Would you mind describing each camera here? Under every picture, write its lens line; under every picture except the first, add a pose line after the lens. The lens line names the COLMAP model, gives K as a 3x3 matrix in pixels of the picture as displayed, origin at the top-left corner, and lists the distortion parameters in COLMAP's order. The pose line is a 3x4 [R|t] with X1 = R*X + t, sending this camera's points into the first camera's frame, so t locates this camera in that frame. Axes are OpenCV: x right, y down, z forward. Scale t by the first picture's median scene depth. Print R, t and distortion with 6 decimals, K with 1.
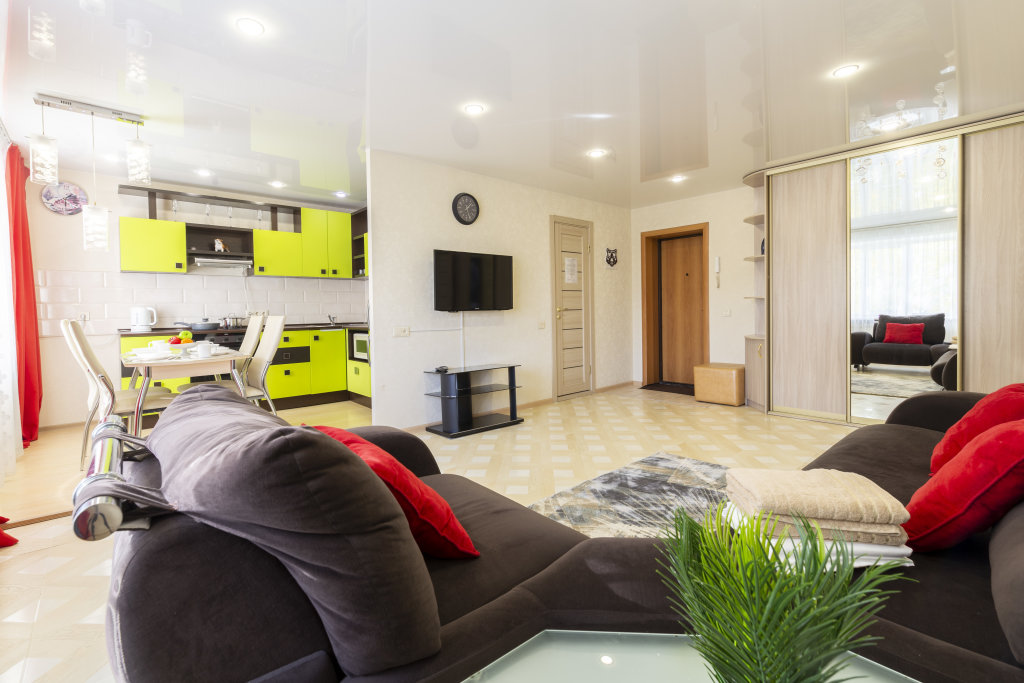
lens RADIAL K [[458.8, 0, 510.4], [0, 458.8, 322.0], [0, 0, 1]] dist [-0.001026, -0.000425]
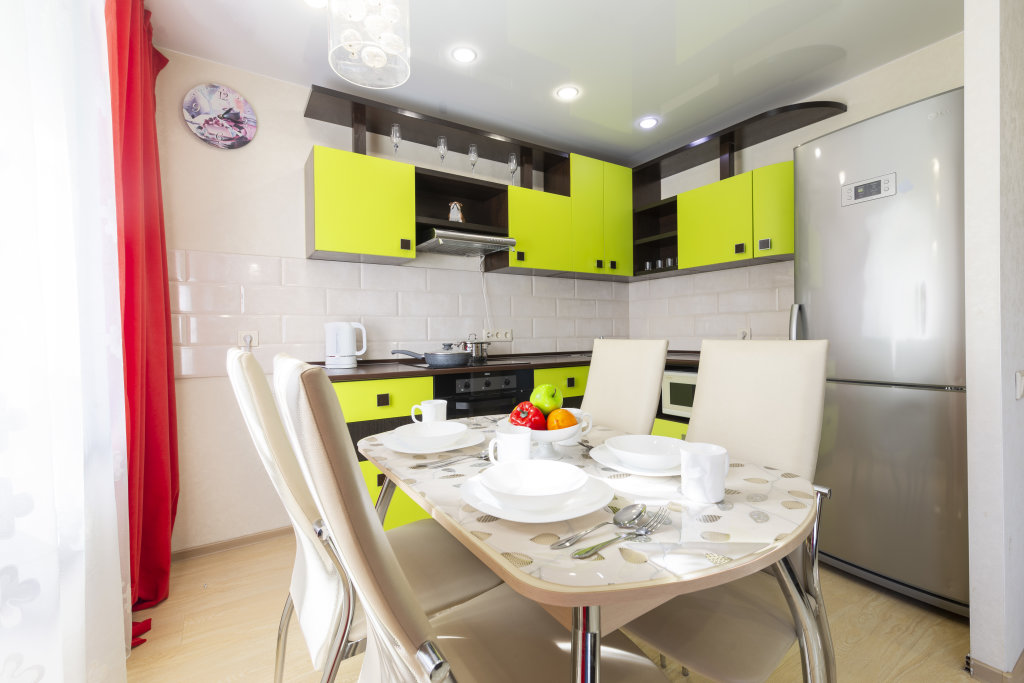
lens RADIAL K [[445.9, 0, 512.0], [0, 445.9, 341.5], [0, 0, 1]] dist [0.001135, 0.000175]
pose [[0.987288, 0.005432, -0.158851, -0.520990], [-0.006353, 0.999966, -0.005289, -0.008020], [0.158817, 0.006231, 0.987288, 0.510587]]
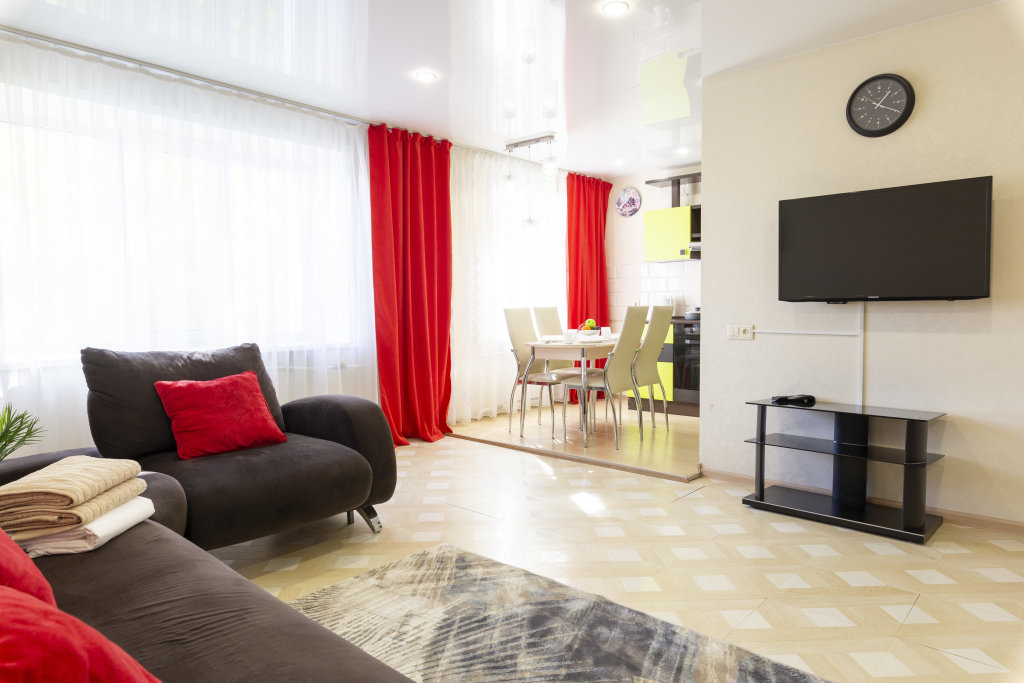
lens RADIAL K [[645.1, 0, 512.0], [0, 645.1, 341.5], [0, 0, 1]] dist [-0.001082, -0.001109]
pose [[0.098811, 0.069182, -0.992698, 0.608938], [-0.015317, 0.997568, 0.067997, -0.022184], [0.994988, 0.008486, 0.099630, 0.512169]]
